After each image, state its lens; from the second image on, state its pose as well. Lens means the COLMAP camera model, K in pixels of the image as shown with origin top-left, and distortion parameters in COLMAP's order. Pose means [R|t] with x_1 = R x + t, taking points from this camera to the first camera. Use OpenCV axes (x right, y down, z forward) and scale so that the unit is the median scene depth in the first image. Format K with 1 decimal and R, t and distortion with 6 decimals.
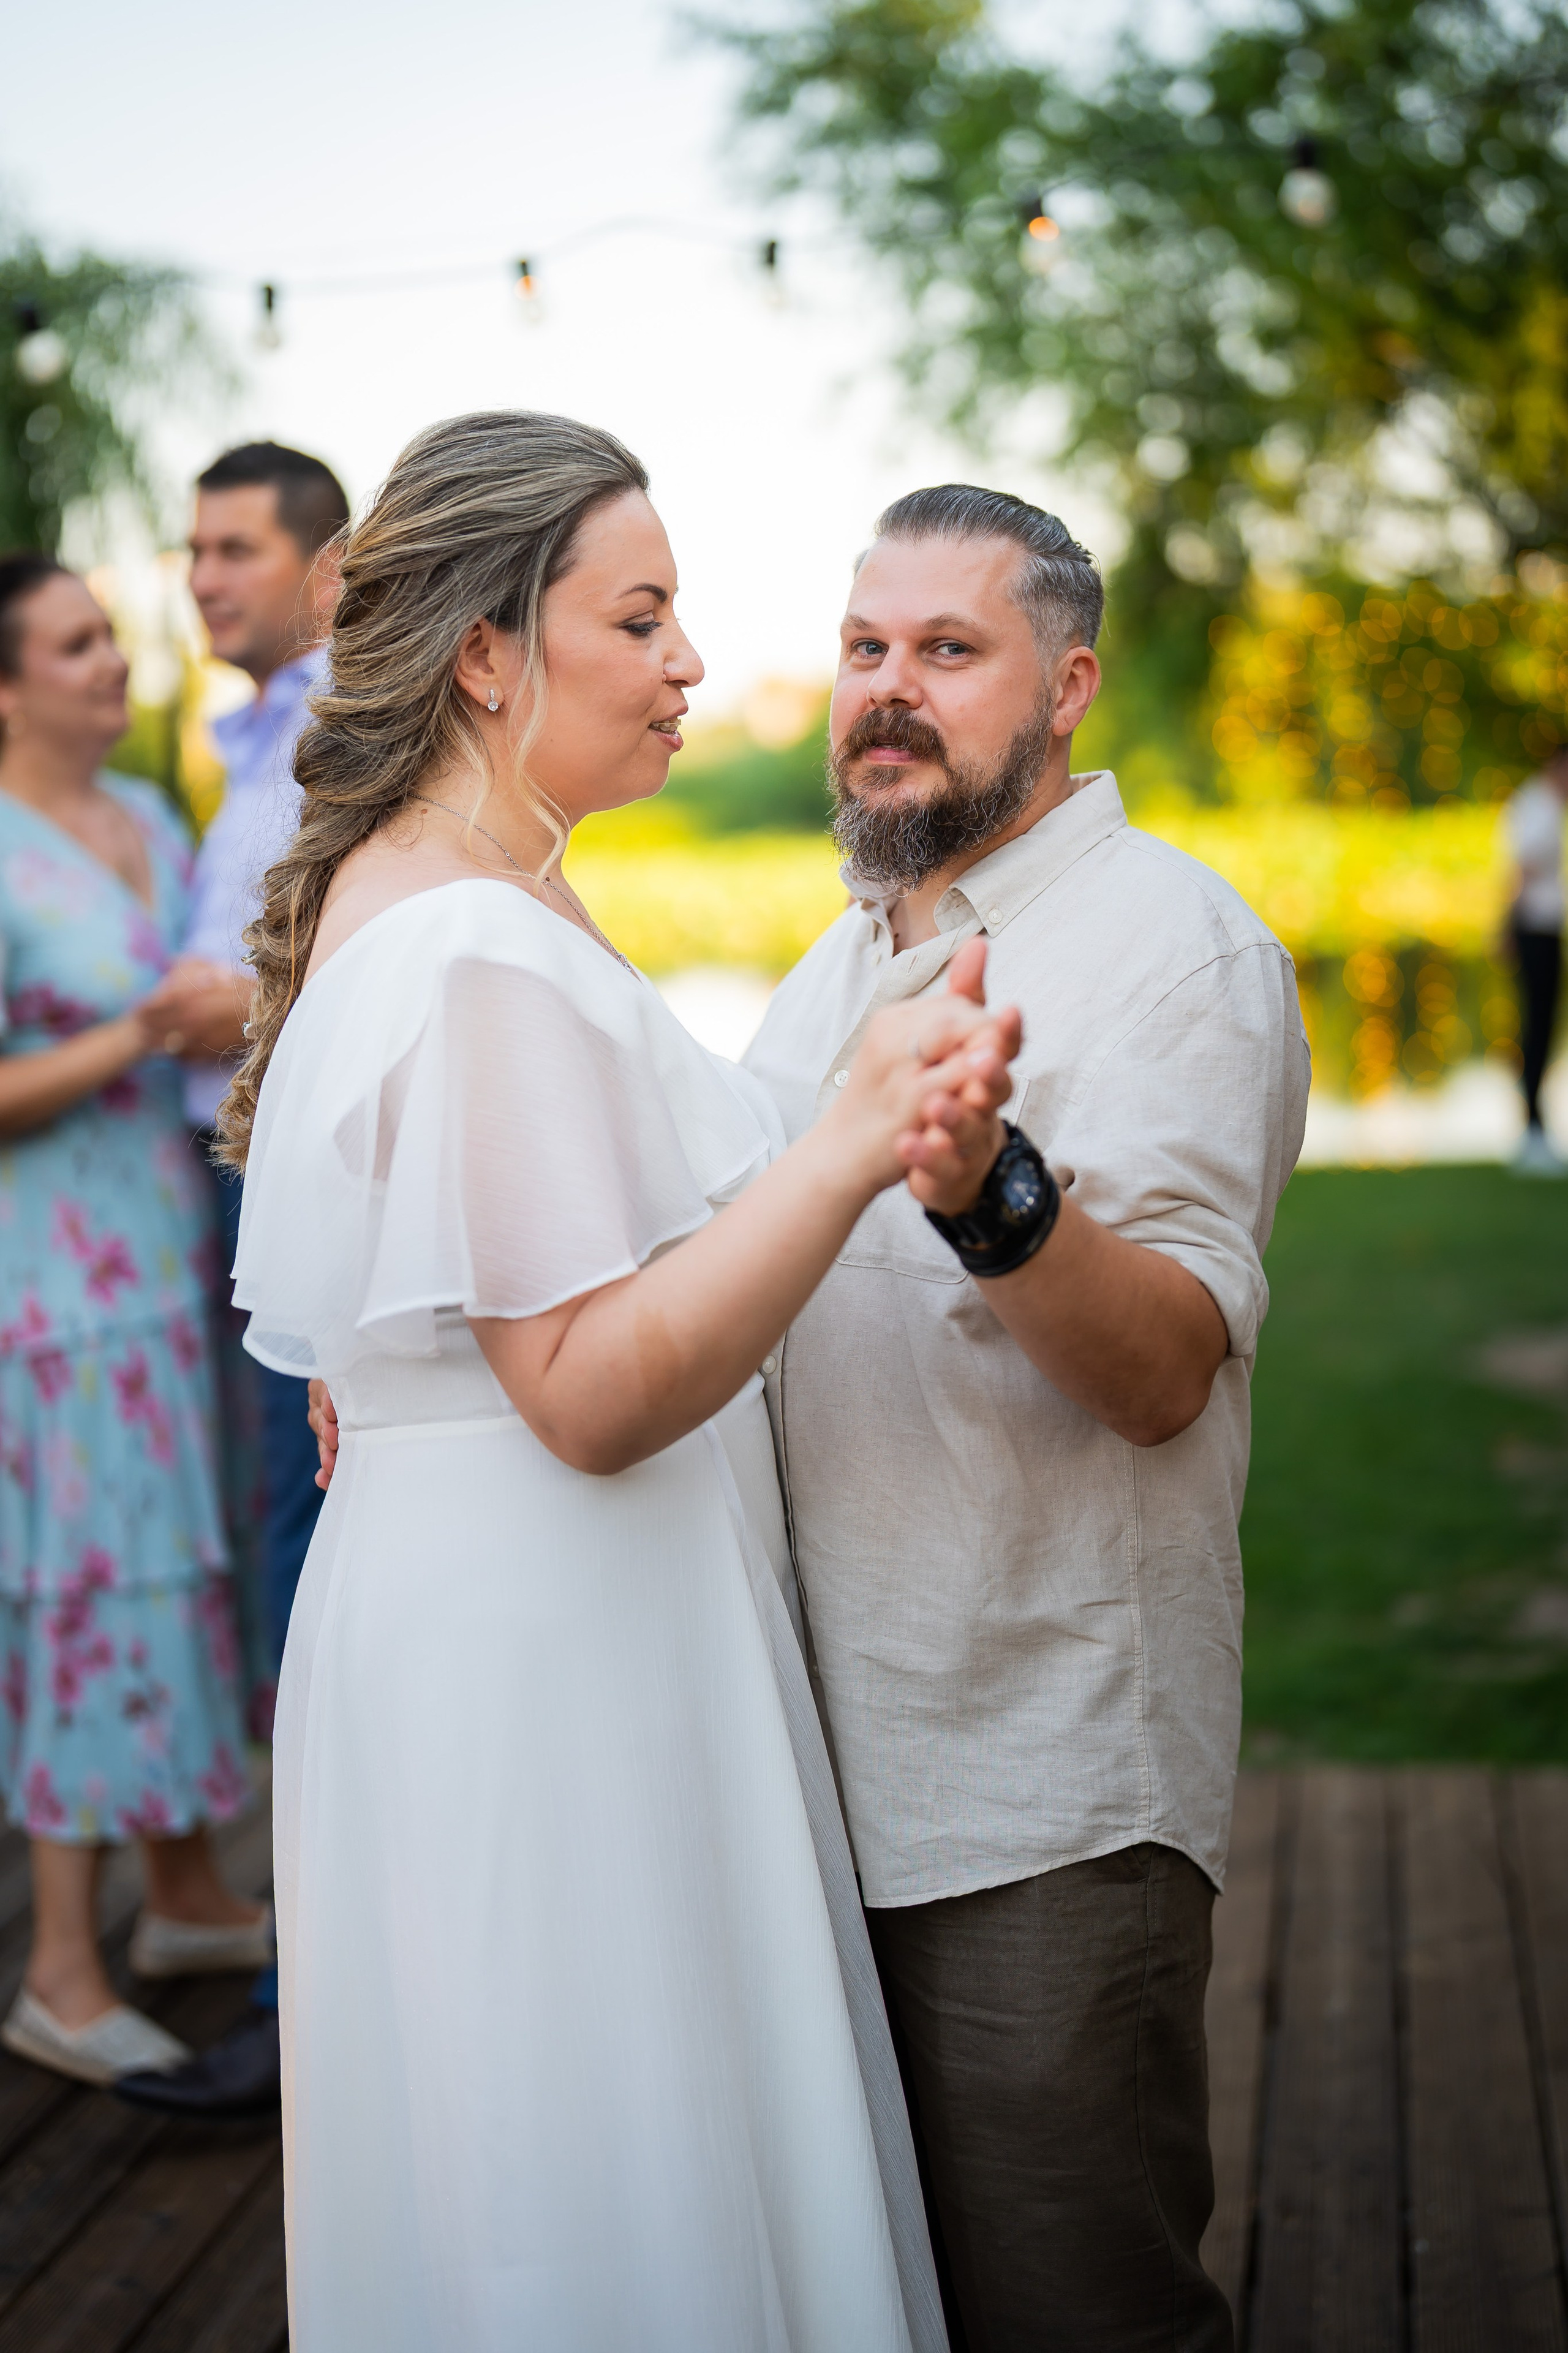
lens RADIAL K [[3364.5, 0, 787.6], [0, 3364.5, 1120.8], [0, 0, 1]] dist [-0.016427, -0.016129]
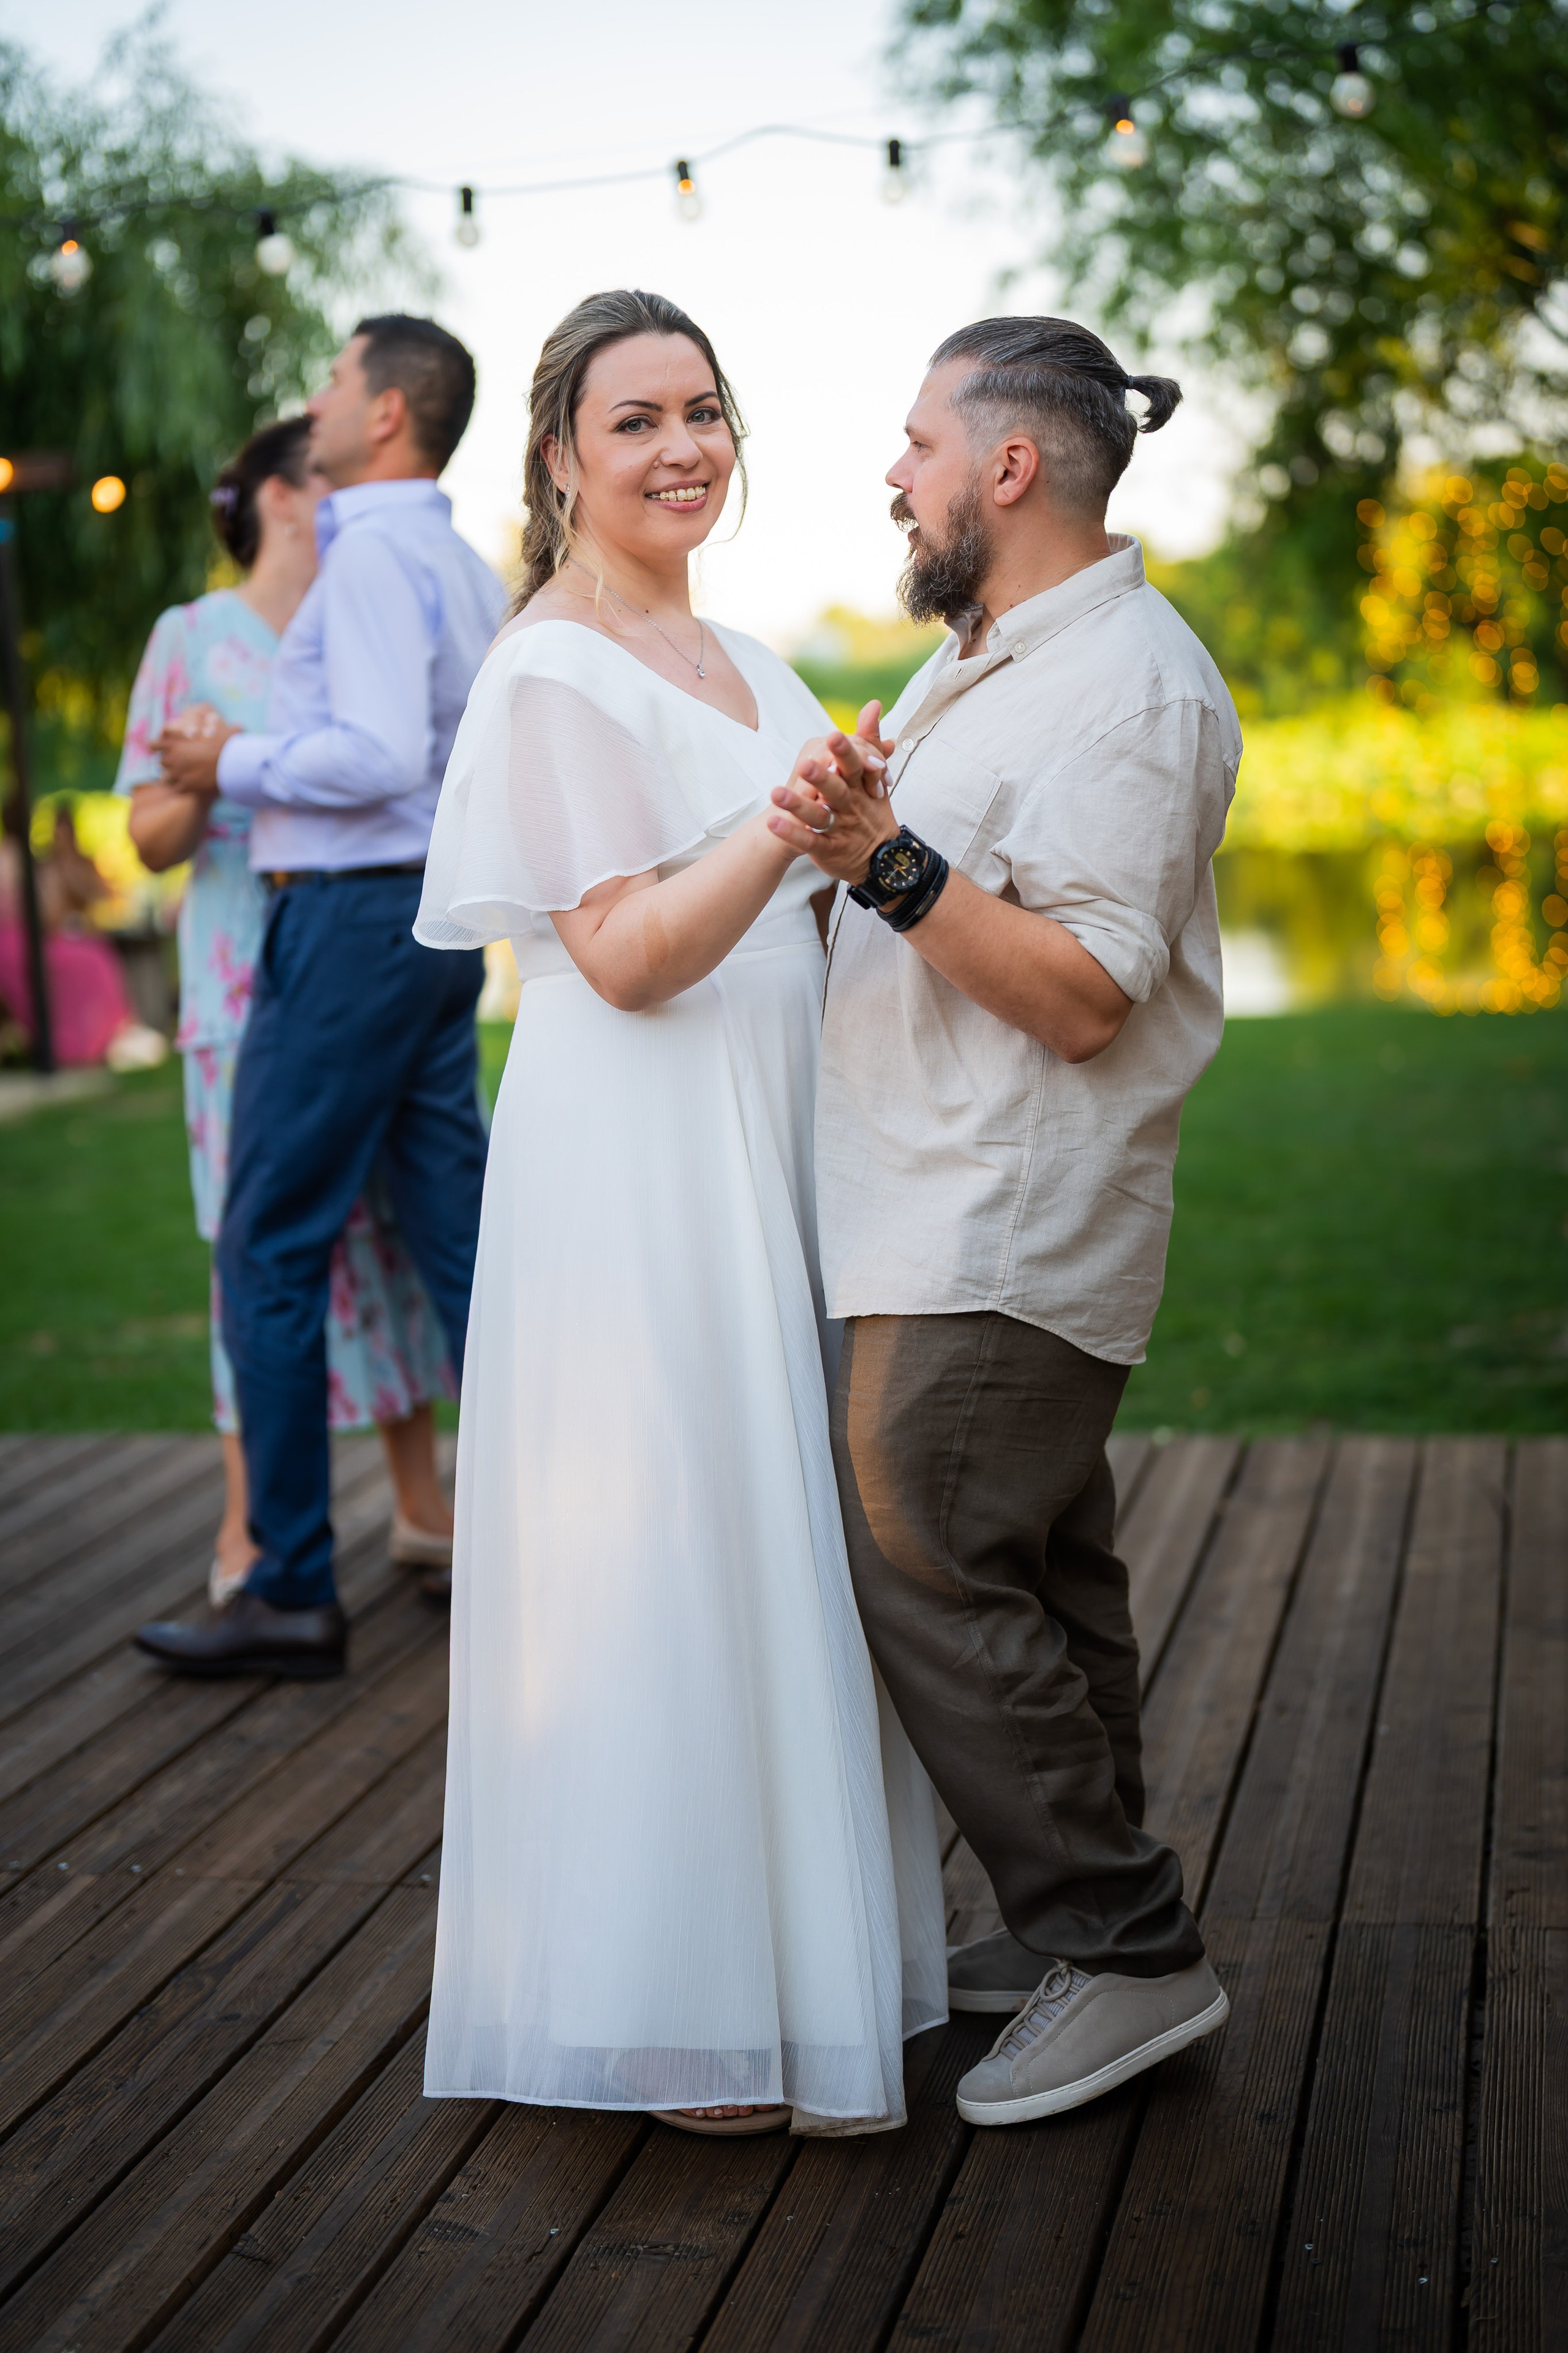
lens RADIAL K [[3411.8, 0, 784.0], [0, 3411.8, 1176.5], [0, 0, 1]] dist [0.013078, -0.009902]
pose [[0.998180, -0.001021, -0.060299, 0.012046], [0.003272, 0.999301, 0.037247, 0.023056], [0.060219, -0.037377, 0.997485, -0.087215]]
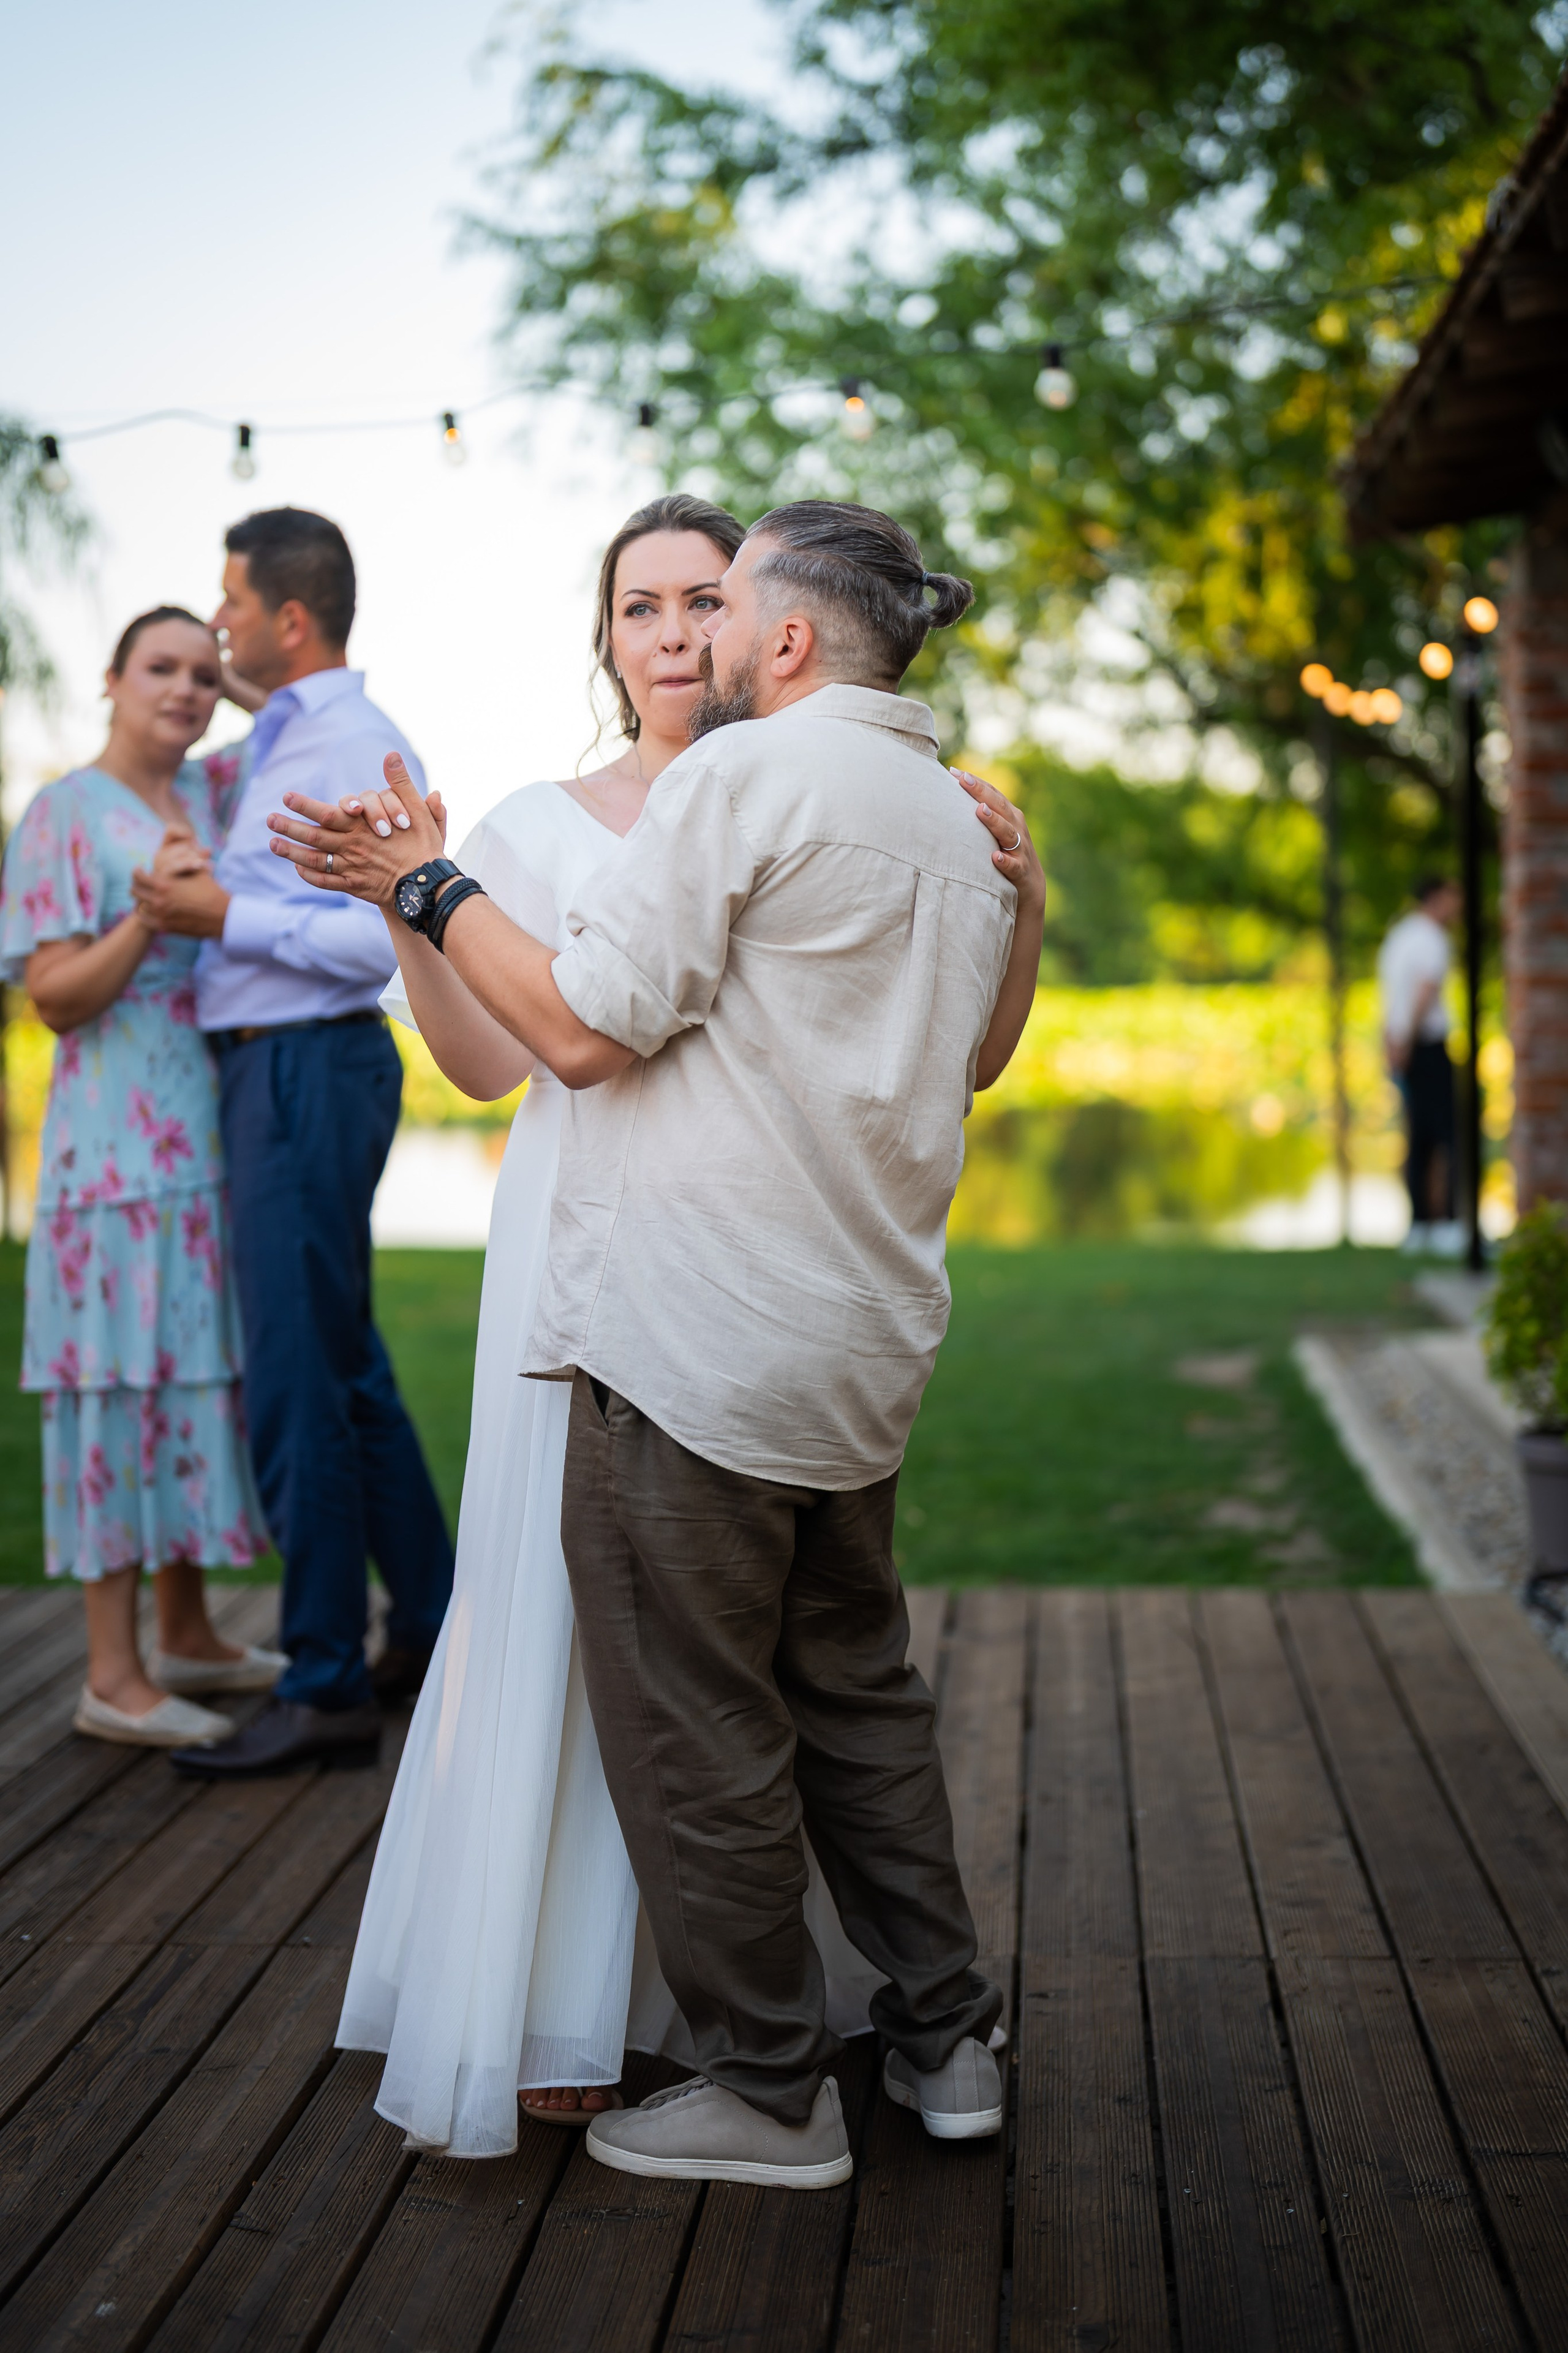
lens RADIAL K [[3420.8, 0, 794.4], [0, 3420.8, 1209.7], [0, 0, 1]] dist [-0.029734, 0.139772]
pose [[0.995098, 0.015520, 0.097668, -0.030186], [-0.011966, 0.999248, -0.036868, 0.040338], [-0.098167, 0.035519, 0.994536, -0.127413]]
